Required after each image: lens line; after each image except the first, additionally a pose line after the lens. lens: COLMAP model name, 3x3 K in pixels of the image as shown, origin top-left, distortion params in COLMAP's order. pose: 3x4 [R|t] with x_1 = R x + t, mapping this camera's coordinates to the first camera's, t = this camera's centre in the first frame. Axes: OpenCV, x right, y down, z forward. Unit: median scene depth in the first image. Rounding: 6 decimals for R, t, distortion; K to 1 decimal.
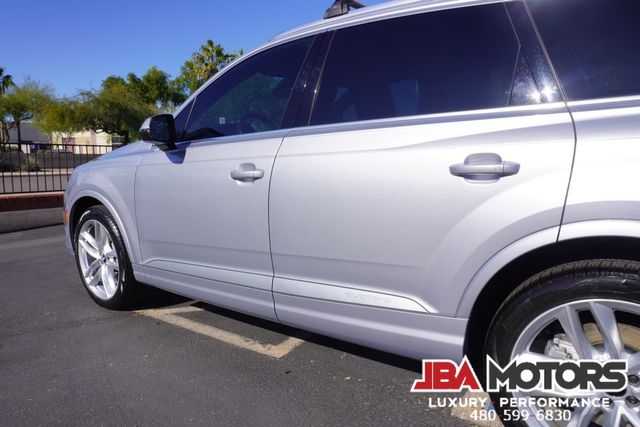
lens RADIAL K [[425.1, 0, 321.5], [0, 425.1, 210.7], [0, 0, 1]] dist [-0.042819, 0.021913]
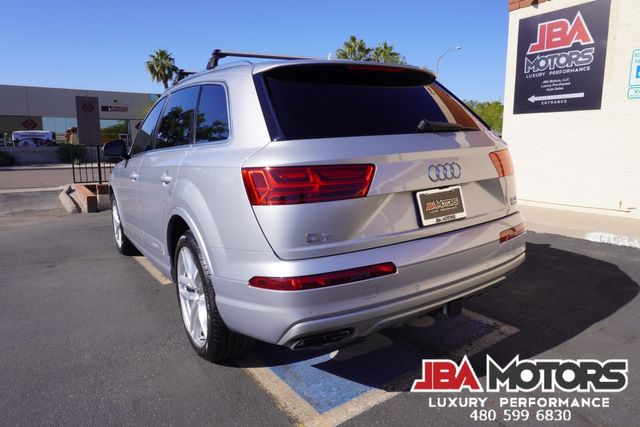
lens RADIAL K [[425.1, 0, 319.3], [0, 425.1, 212.2], [0, 0, 1]] dist [-0.042819, 0.021913]
pose [[0.931327, 0.048650, -0.360919, 0.776678], [-0.038279, 0.998624, 0.035833, -0.018823], [0.362166, -0.019556, 0.931908, -0.249041]]
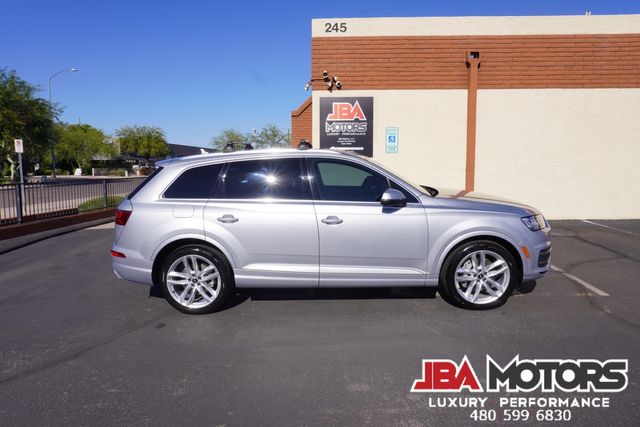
lens RADIAL K [[425.1, 0, 321.6], [0, 425.1, 214.3], [0, 0, 1]] dist [-0.042819, 0.021913]
pose [[0.843910, -0.072962, 0.531501, -0.879993], [0.080116, 0.996739, 0.009621, -0.070873], [-0.530469, 0.034462, 0.847003, -0.667990]]
